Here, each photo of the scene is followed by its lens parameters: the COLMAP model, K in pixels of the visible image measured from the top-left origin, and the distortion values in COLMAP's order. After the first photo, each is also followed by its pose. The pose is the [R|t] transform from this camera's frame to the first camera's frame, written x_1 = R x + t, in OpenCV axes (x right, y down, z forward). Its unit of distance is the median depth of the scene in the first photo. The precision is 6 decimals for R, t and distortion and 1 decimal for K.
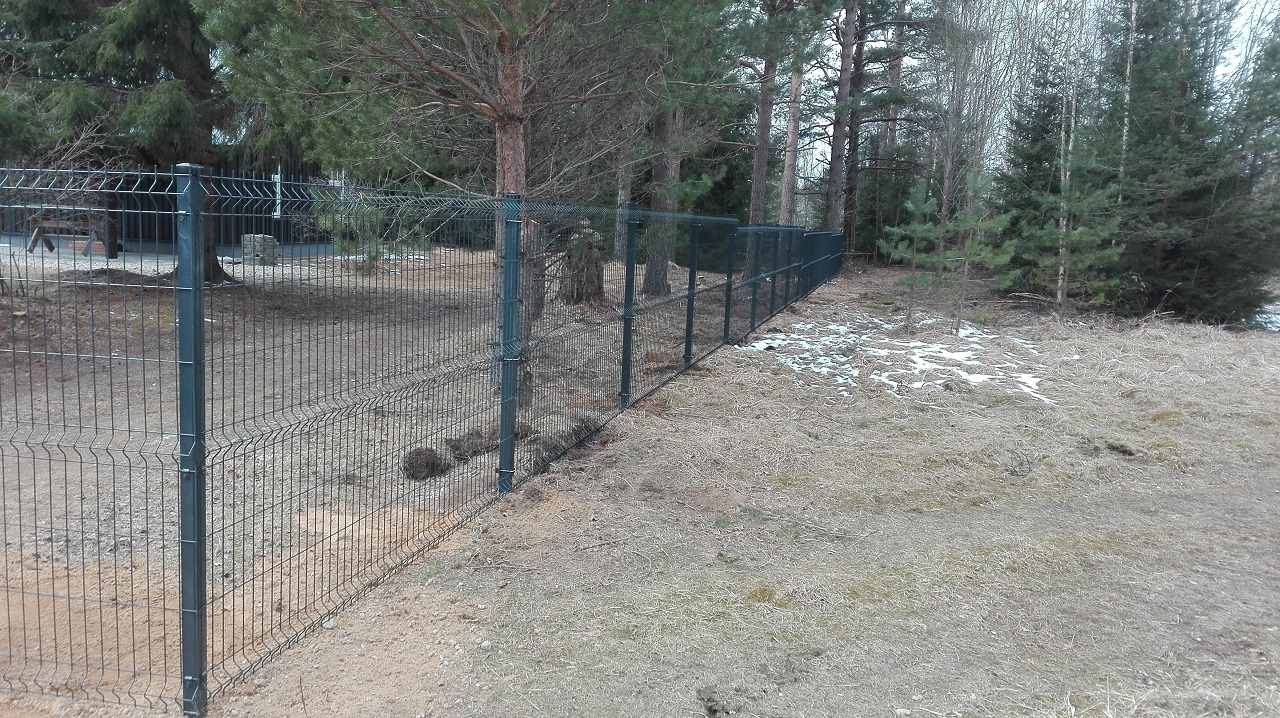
lens RADIAL K [[1068.7, 0, 641.2], [0, 1068.7, 340.2], [0, 0, 1]] dist [0.104907, -0.185860]
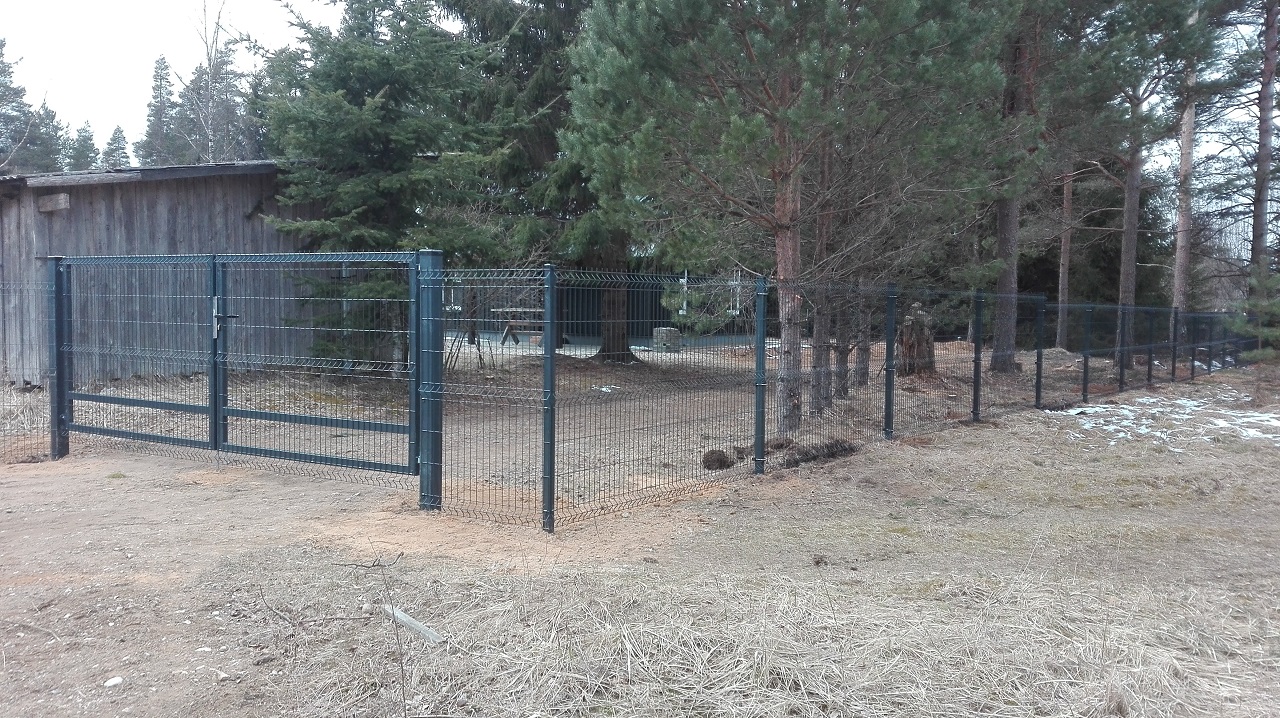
lens RADIAL K [[1068.7, 0, 636.7], [0, 1068.7, 353.8], [0, 0, 1]] dist [0.104907, -0.185860]
pose [[0.924220, -0.011571, -0.381686, 0.125300], [-0.018803, 0.996949, -0.075753, 0.039401], [0.381398, 0.077189, 0.921182, -0.199638]]
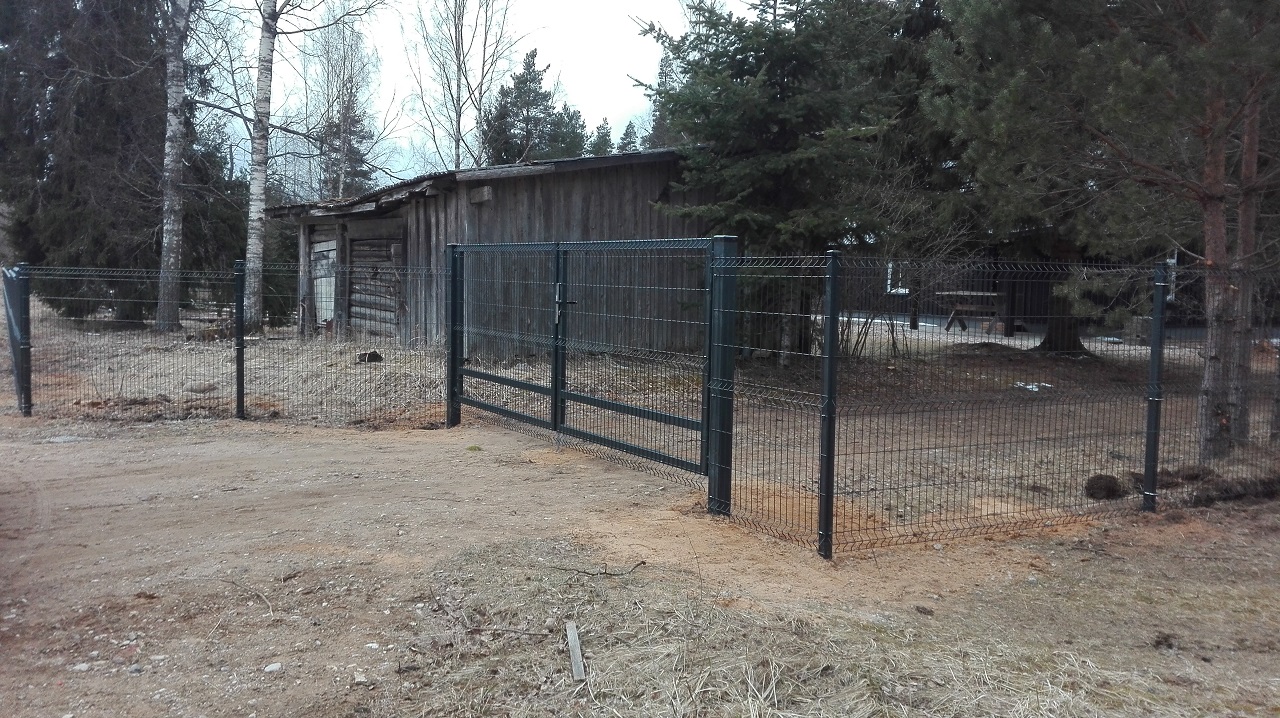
lens RADIAL K [[1068.7, 0, 620.6], [0, 1068.7, 352.5], [0, 0, 1]] dist [0.104907, -0.185860]
pose [[0.659025, 0.027230, -0.751628, 0.168128], [-0.080977, 0.996104, -0.034913, 0.024029], [0.747749, 0.083873, 0.658663, -0.107088]]
